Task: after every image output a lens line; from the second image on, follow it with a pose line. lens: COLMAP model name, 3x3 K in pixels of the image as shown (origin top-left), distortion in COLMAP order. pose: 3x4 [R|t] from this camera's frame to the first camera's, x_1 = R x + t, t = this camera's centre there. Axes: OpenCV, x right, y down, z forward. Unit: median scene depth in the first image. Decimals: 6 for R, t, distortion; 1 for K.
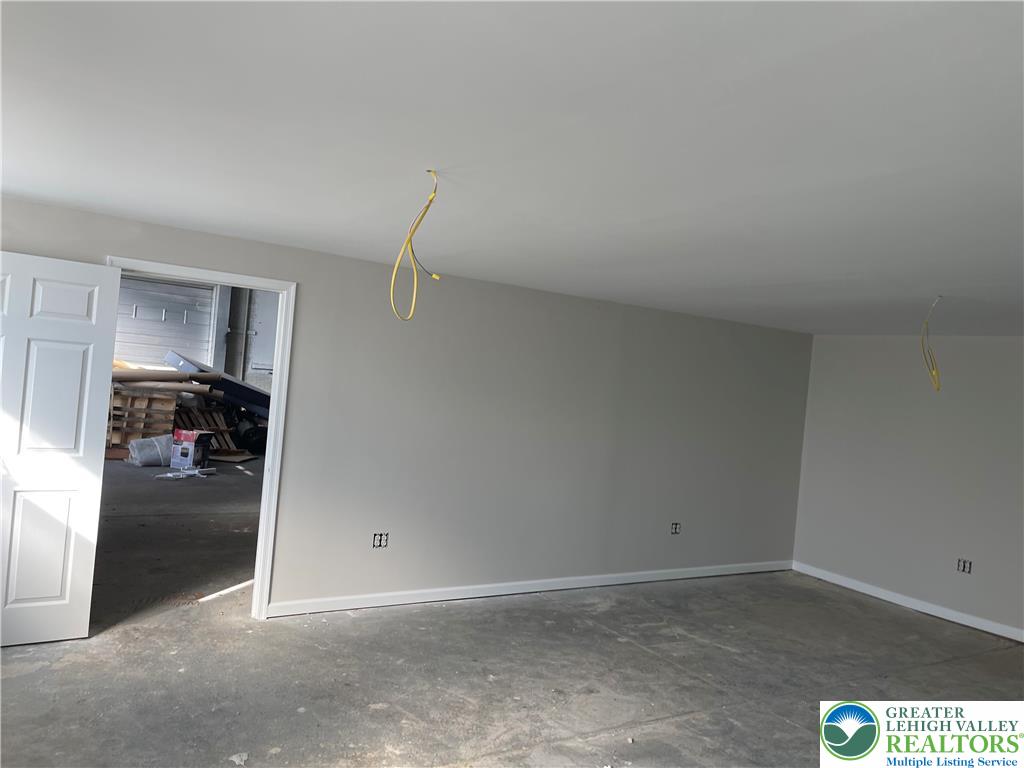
lens RADIAL K [[755.4, 0, 508.8], [0, 755.4, 376.6], [0, 0, 1]] dist [0.100248, -0.124863]
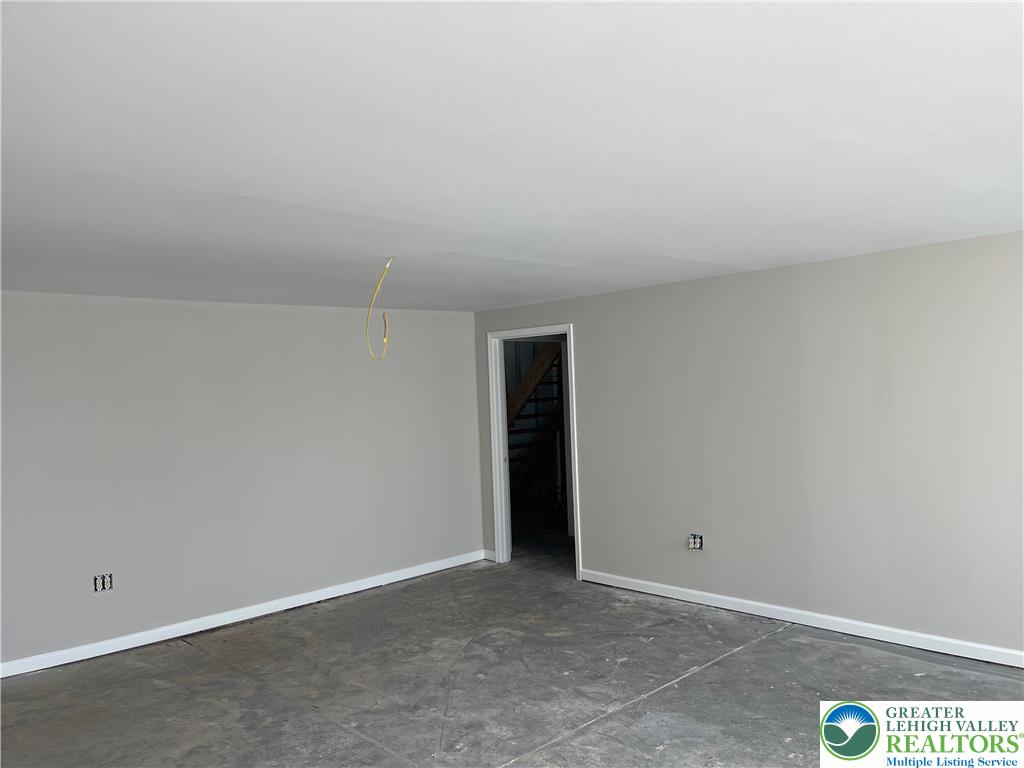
lens RADIAL K [[763.0, 0, 517.5], [0, 763.0, 385.0], [0, 0, 1]] dist [0.085402, -0.091347]
pose [[-0.196237, -0.074800, 0.977699, -0.433260], [0.016330, 0.996699, 0.079531, -0.027714], [-0.980421, 0.031573, -0.194367, 1.158274]]
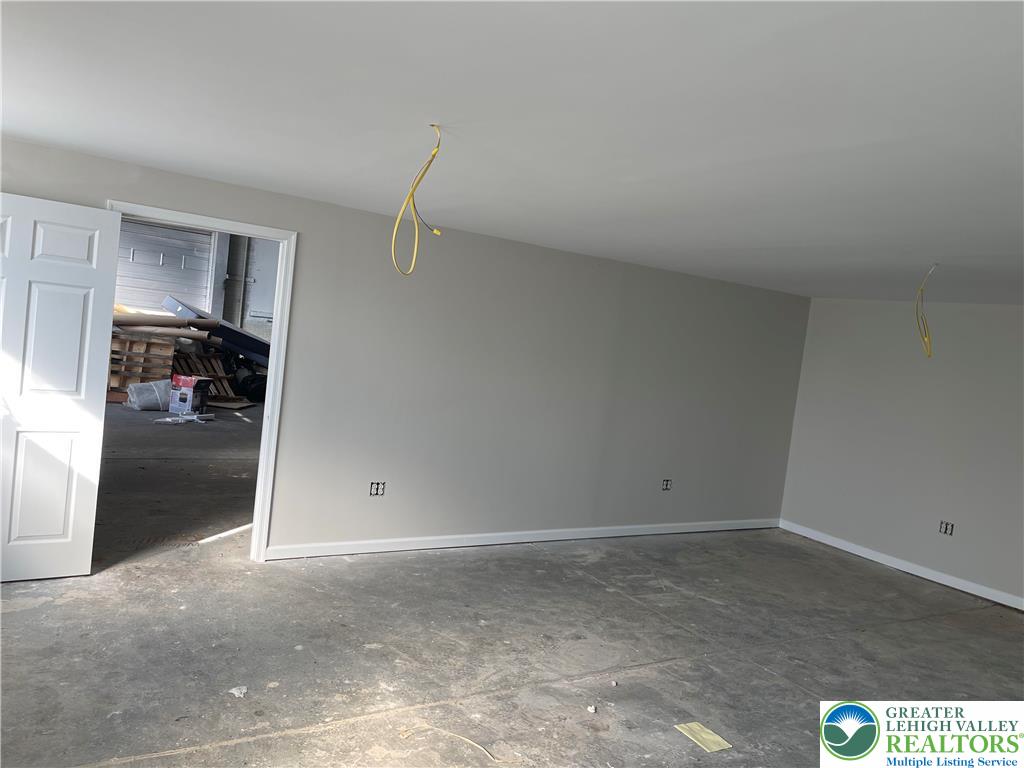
lens RADIAL K [[763.0, 0, 517.5], [0, 763.0, 385.0], [0, 0, 1]] dist [0.085402, -0.091347]
pose [[0.999533, 0.026955, 0.014381, 0.000808], [-0.027912, 0.997078, 0.071112, -0.002283], [-0.012422, -0.071481, 0.997365, -0.016936]]
